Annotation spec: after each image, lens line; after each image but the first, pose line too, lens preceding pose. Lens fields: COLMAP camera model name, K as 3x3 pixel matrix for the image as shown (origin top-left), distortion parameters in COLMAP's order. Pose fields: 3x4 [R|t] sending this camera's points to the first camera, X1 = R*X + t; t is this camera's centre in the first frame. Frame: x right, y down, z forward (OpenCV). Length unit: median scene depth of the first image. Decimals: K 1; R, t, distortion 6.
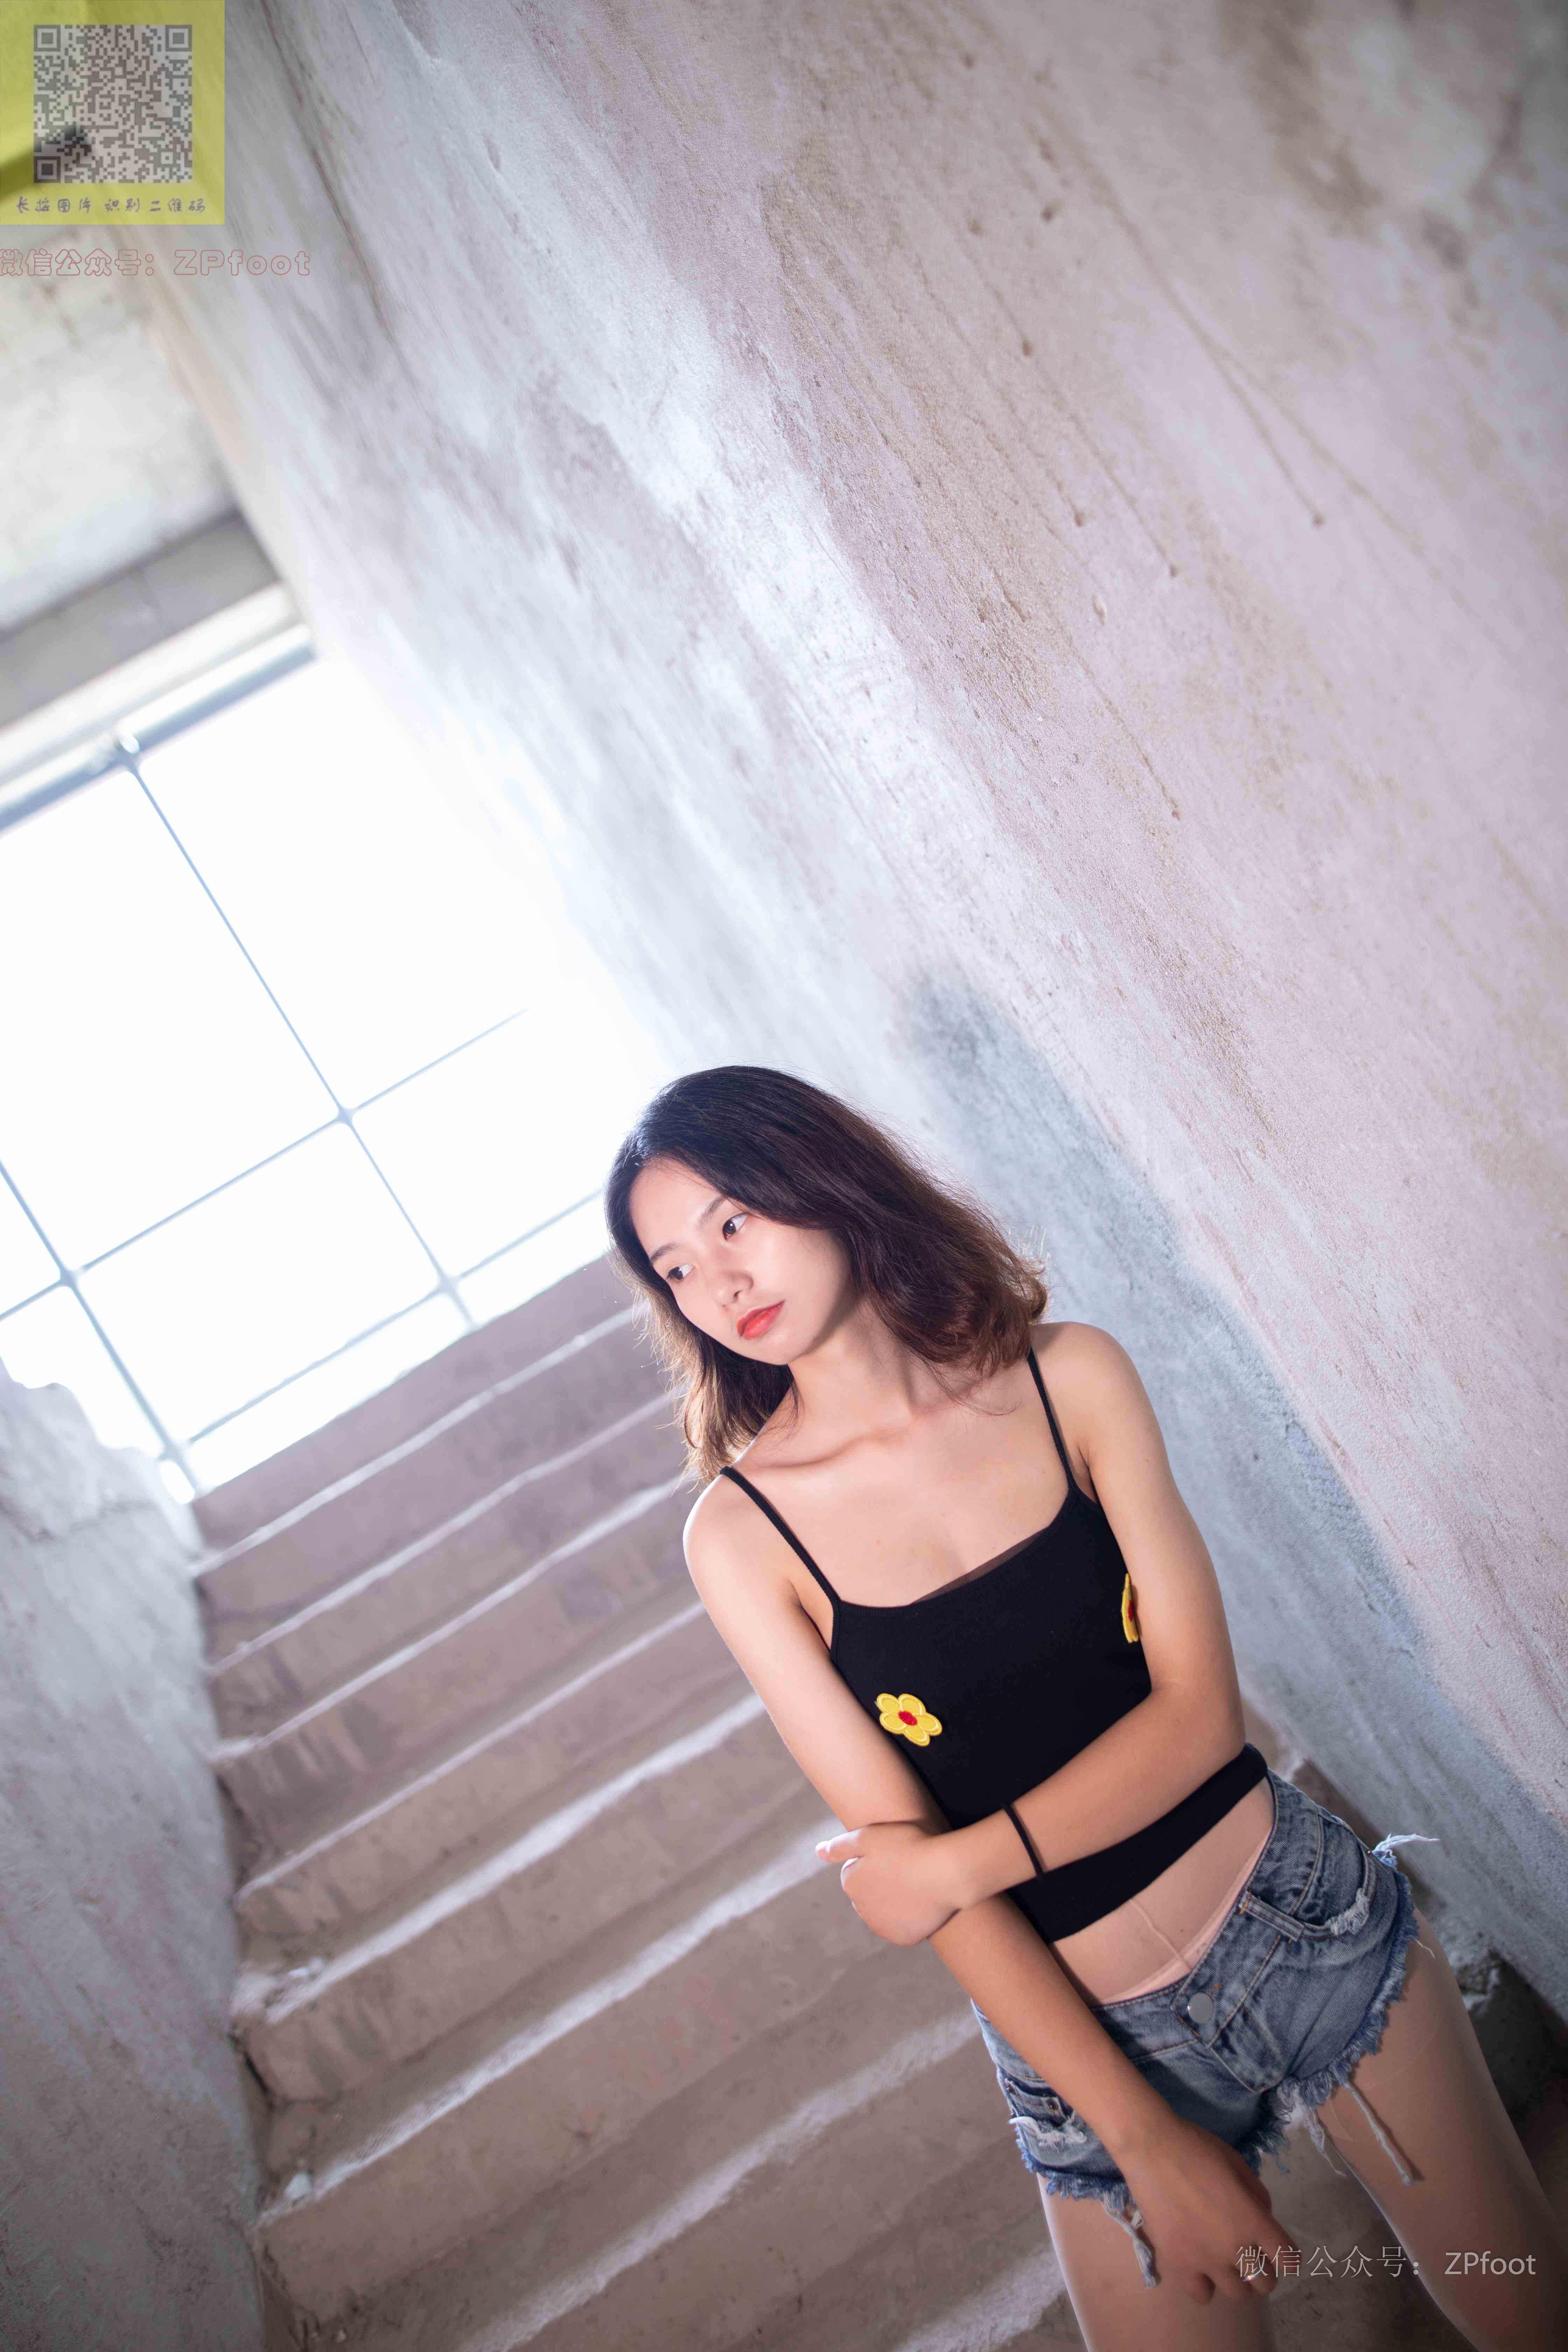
lens RADIAL K [[1630.9, 0, 789.6], [0, 1630.9, 1175.3], [0, 0, 1]] dist [-0.053254, 0.047644]
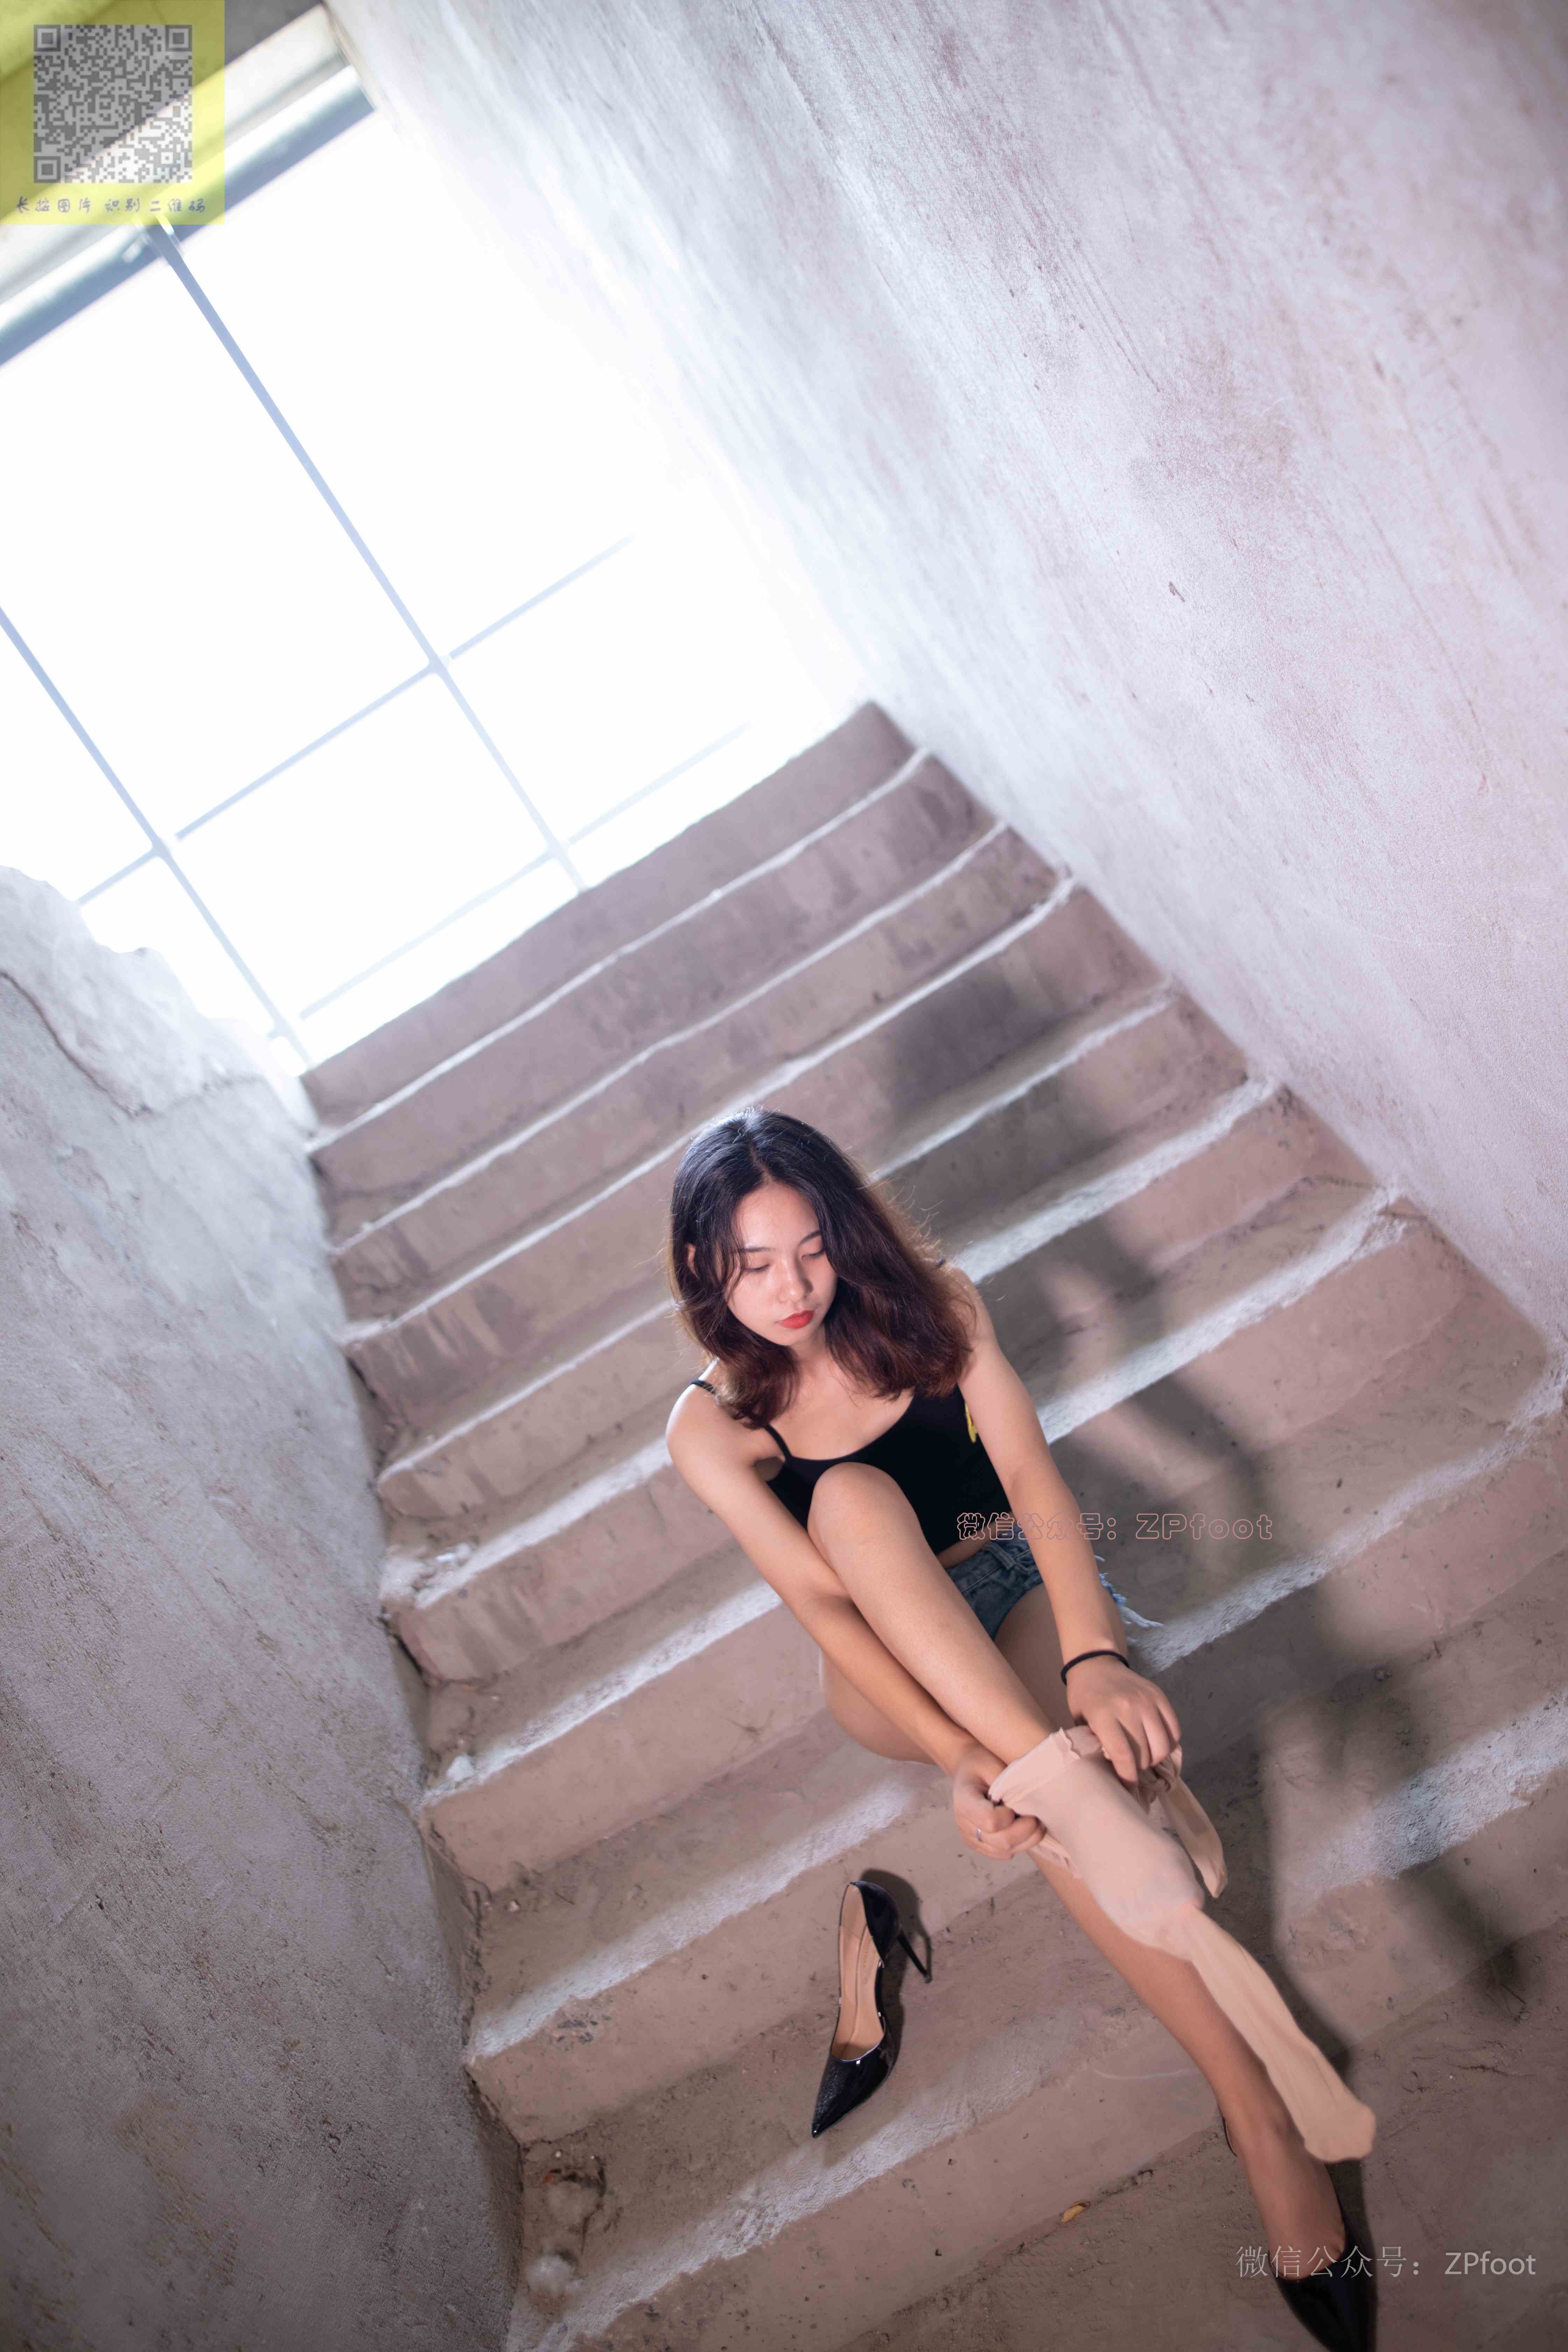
lens RADIAL K [[1628.3, 0, 789.0], [0, 1628.3, 1175.5], [0, 0, 1]] dist [-0.054865, 0.049004]
pose [[0.998001, 0.004198, -0.063060, -0.046207], [0.011946, 0.967275, 0.253448, 0.037182], [0.062060, -0.253695, 0.965291, 0.156648]]
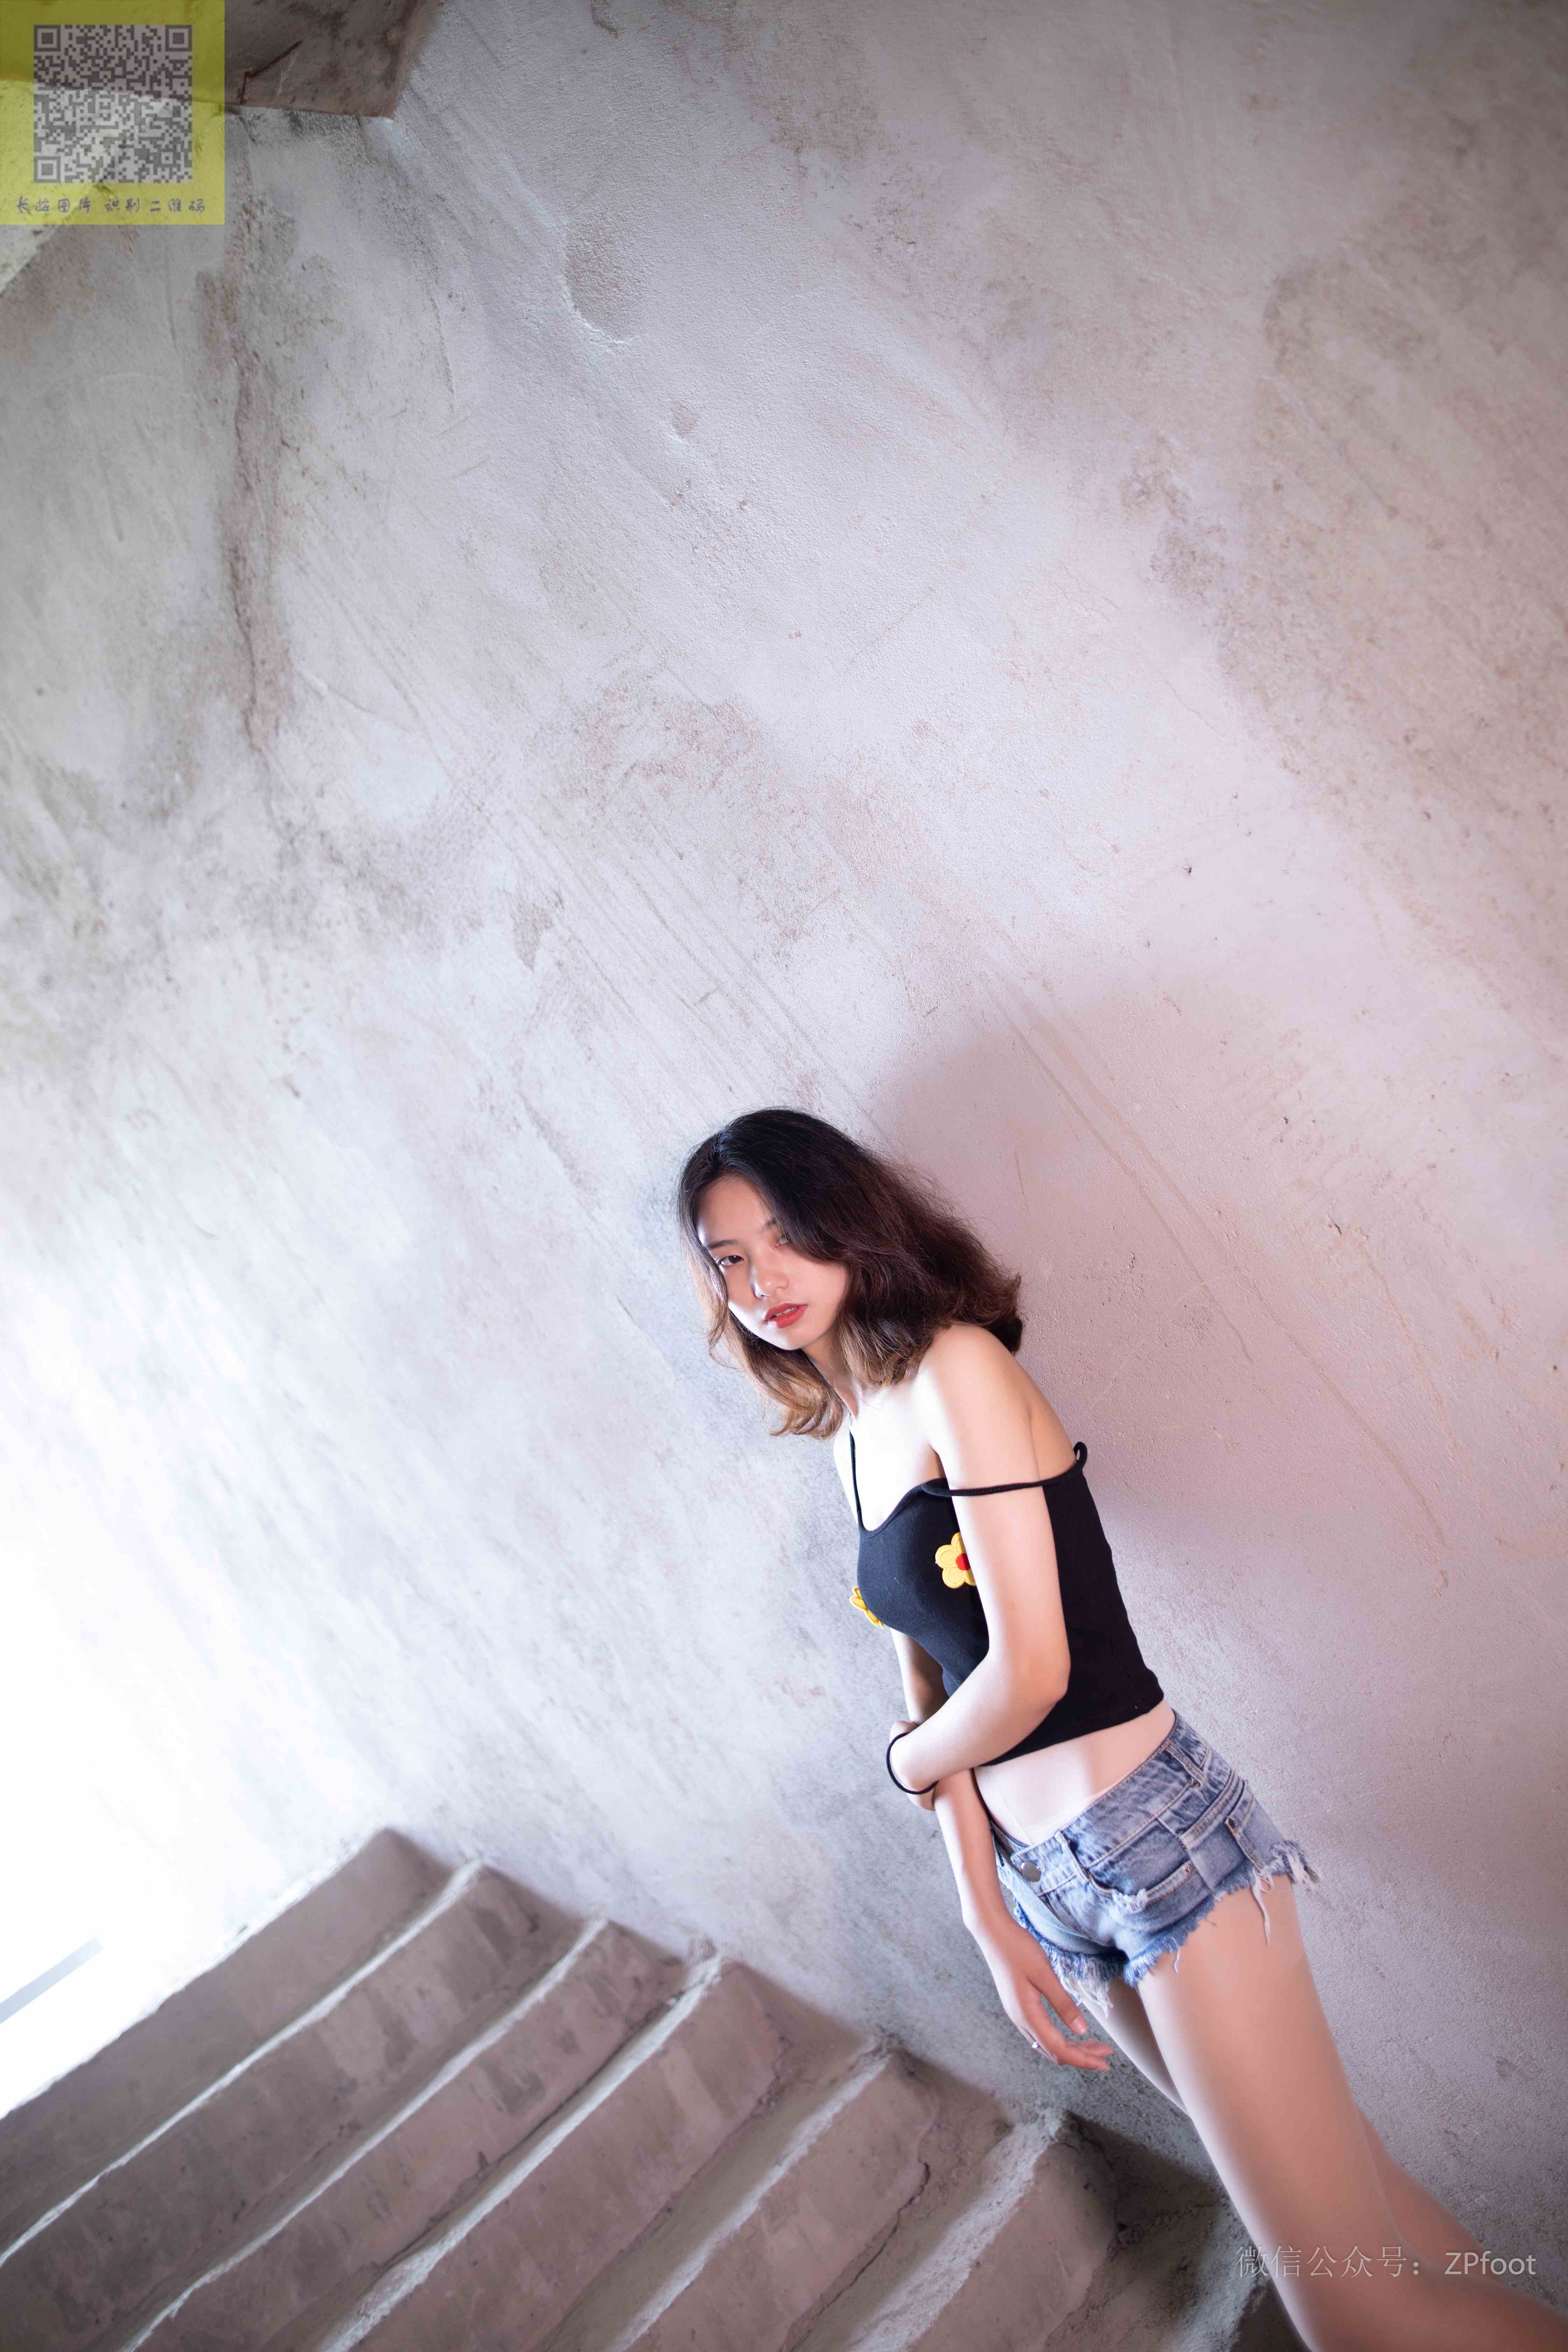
lens RADIAL K [[1628.3, 0, 789.0], [0, 1628.3, 1175.5], [0, 0, 1]] dist [-0.054865, 0.049004]
pose [[0.917929, 0.059158, 0.392309, -0.326073], [0.131649, 0.887379, -0.441844, 0.152085], [-0.374265, 0.457229, 0.806764, 0.256938]]
